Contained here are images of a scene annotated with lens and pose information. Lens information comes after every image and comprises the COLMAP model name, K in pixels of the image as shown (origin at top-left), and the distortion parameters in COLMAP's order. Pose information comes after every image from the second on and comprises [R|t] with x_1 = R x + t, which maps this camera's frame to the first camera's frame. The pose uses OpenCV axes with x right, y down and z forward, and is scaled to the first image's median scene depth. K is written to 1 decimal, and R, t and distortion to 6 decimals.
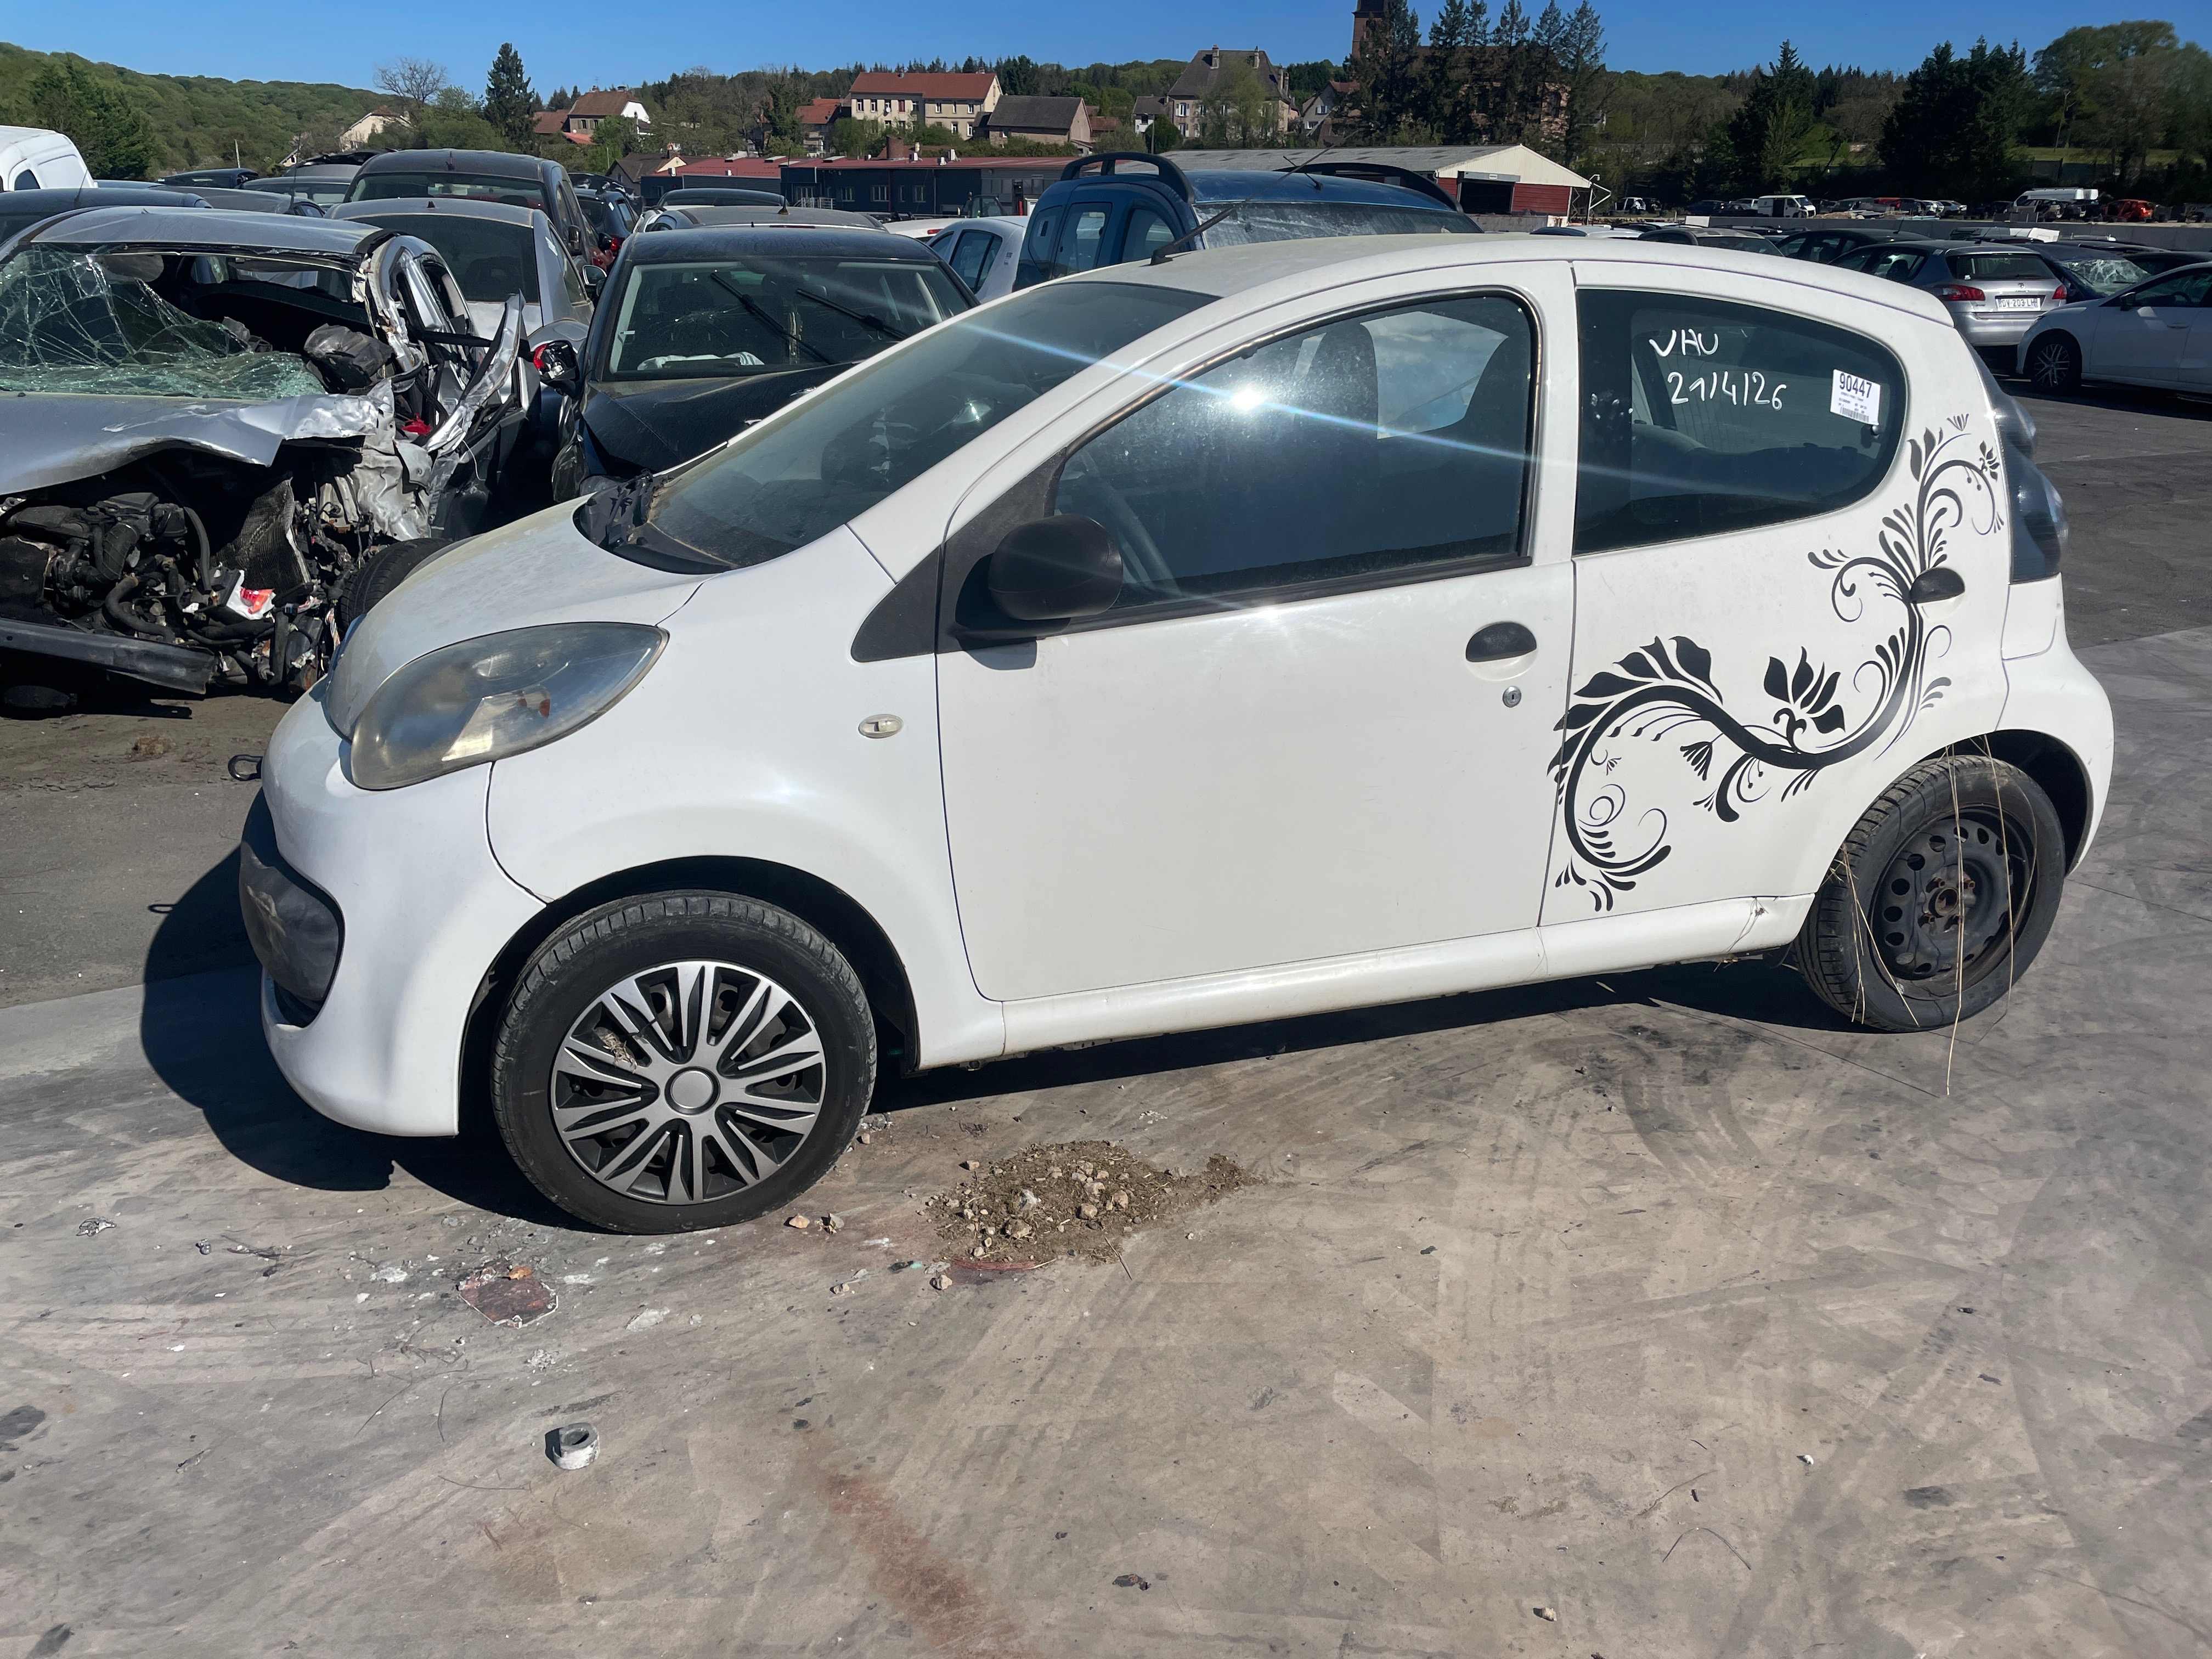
lens RADIAL K [[1692.7, 0, 1106.0], [0, 1692.7, 829.5], [0, 0, 1]] dist [0.078141, -0.116144]
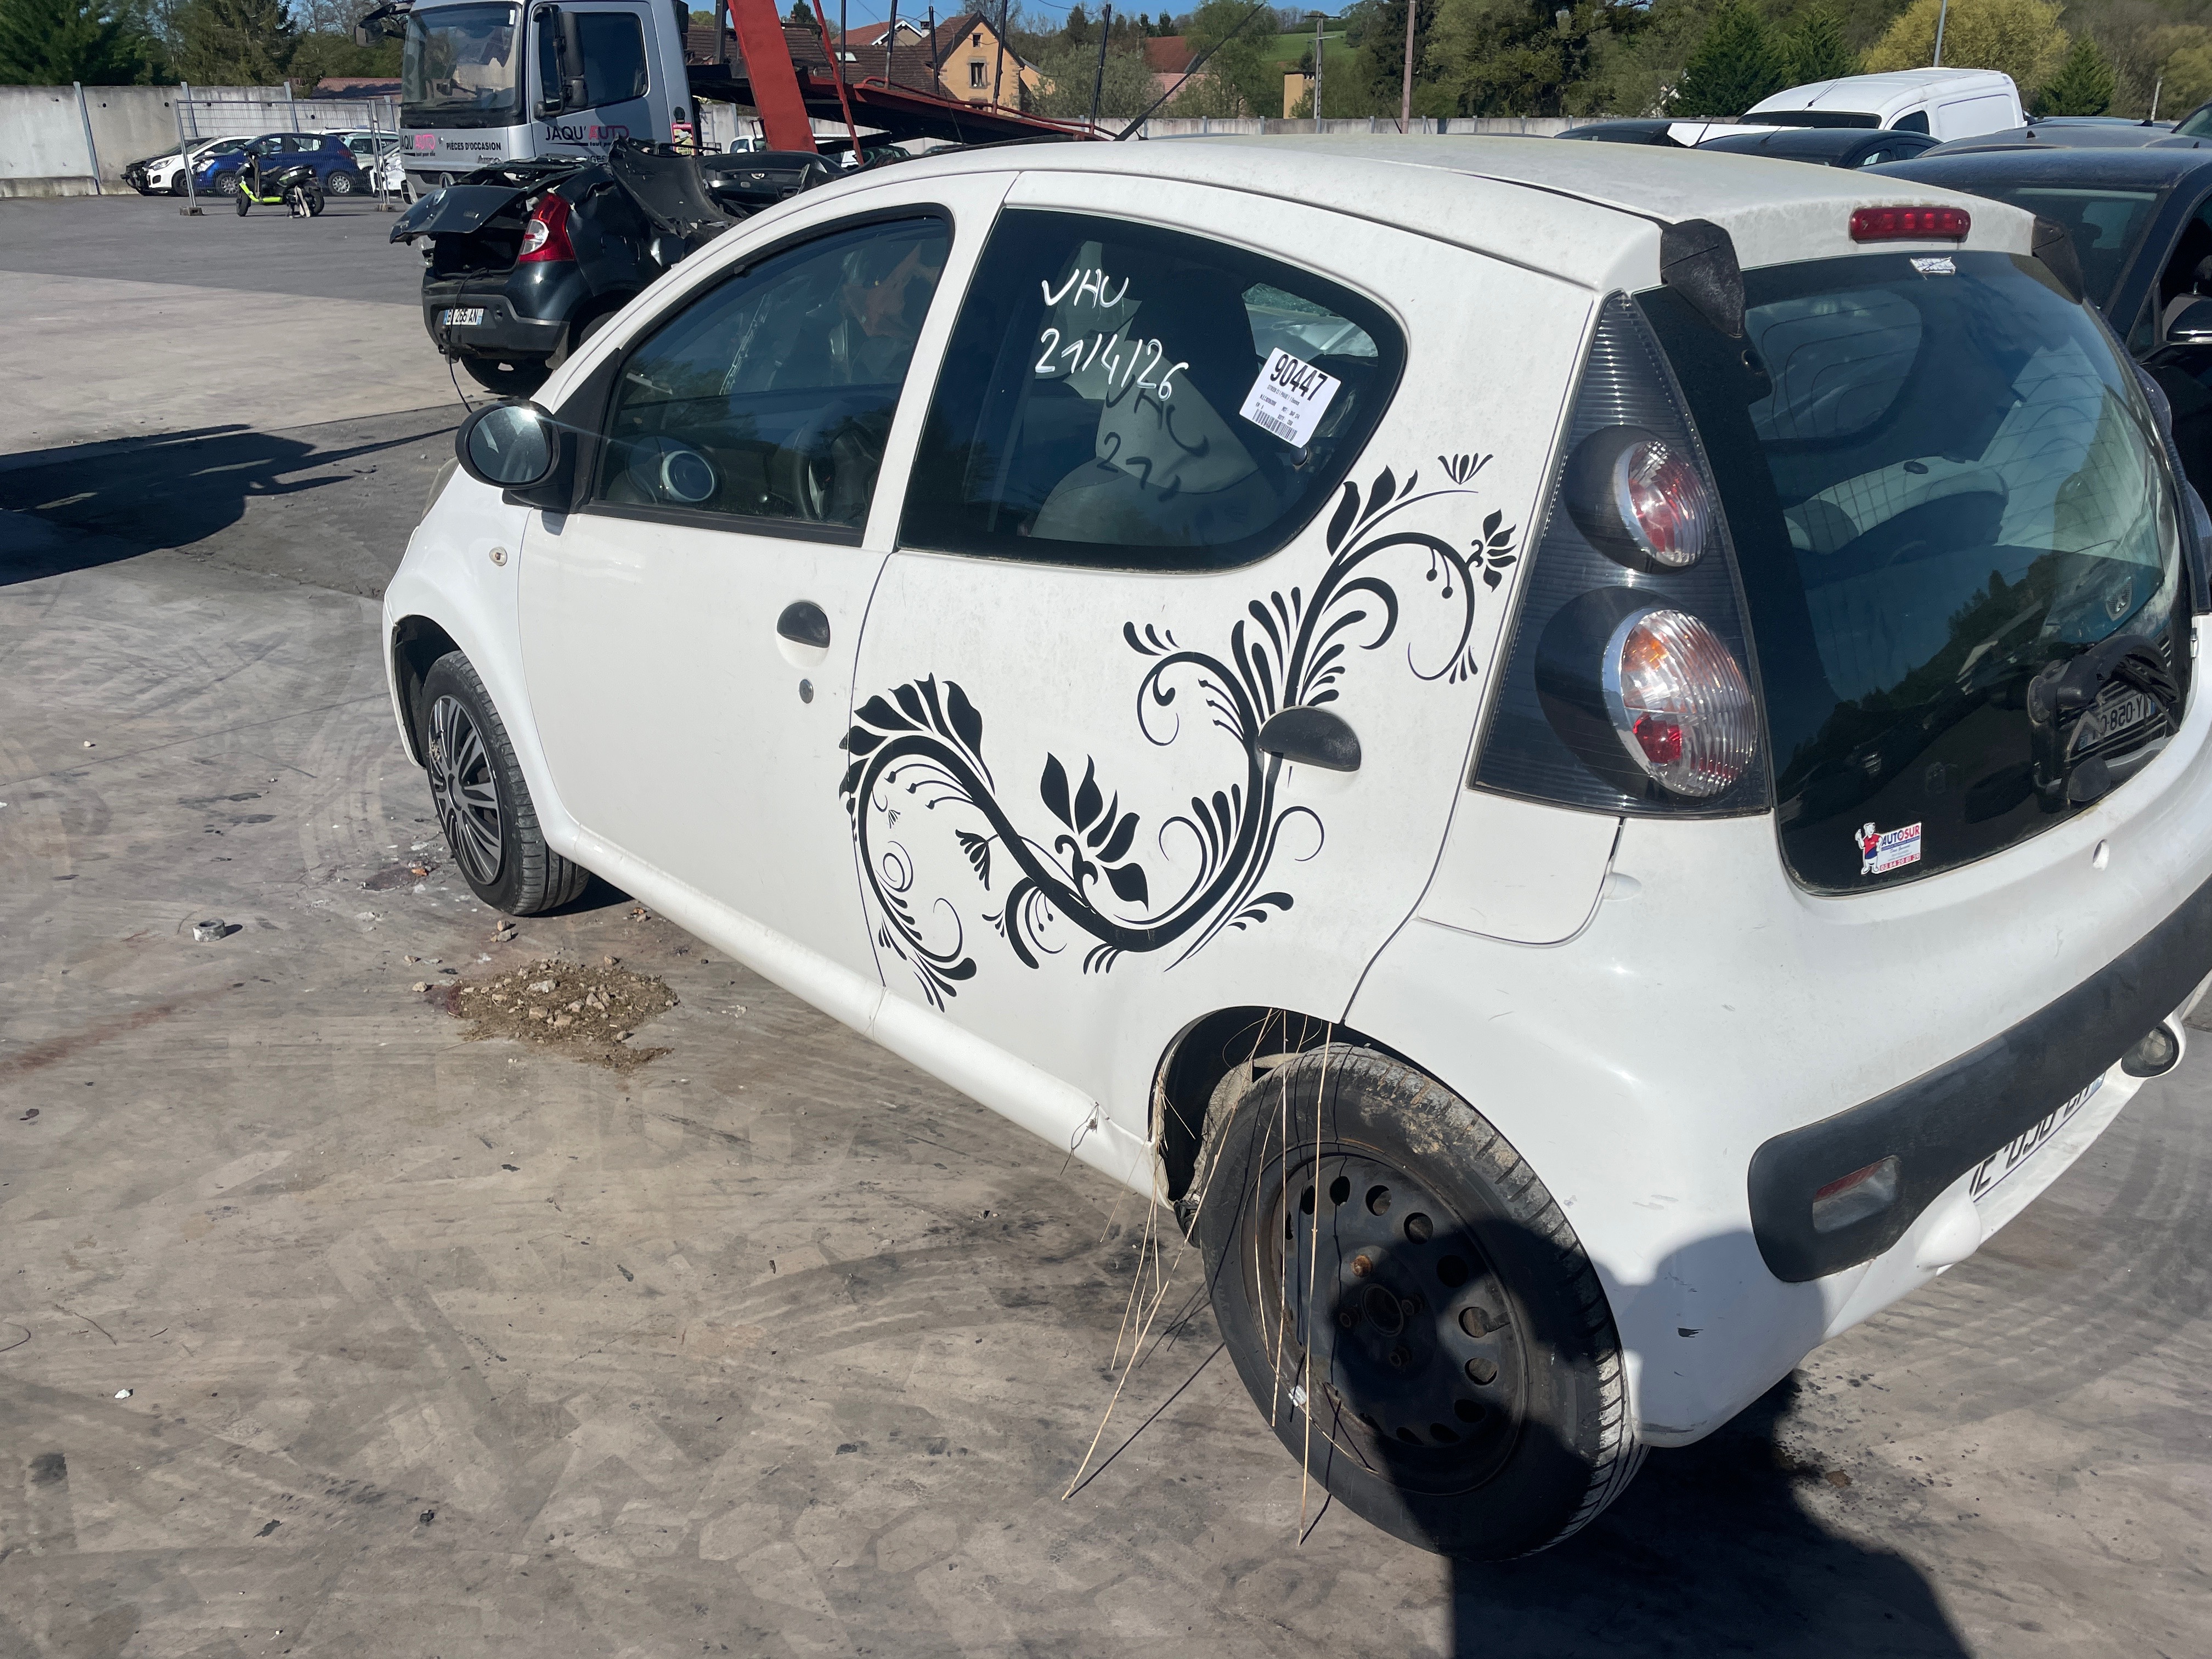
lens RADIAL K [[1731.0, 0, 1137.4], [0, 1731.0, 818.3], [0, 0, 1]] dist [0.086069, -0.116708]
pose [[0.383363, 0.307711, -0.870831, 1.033747], [-0.277993, 0.937588, 0.208920, -0.235496], [0.880768, 0.161993, 0.444979, 0.734348]]
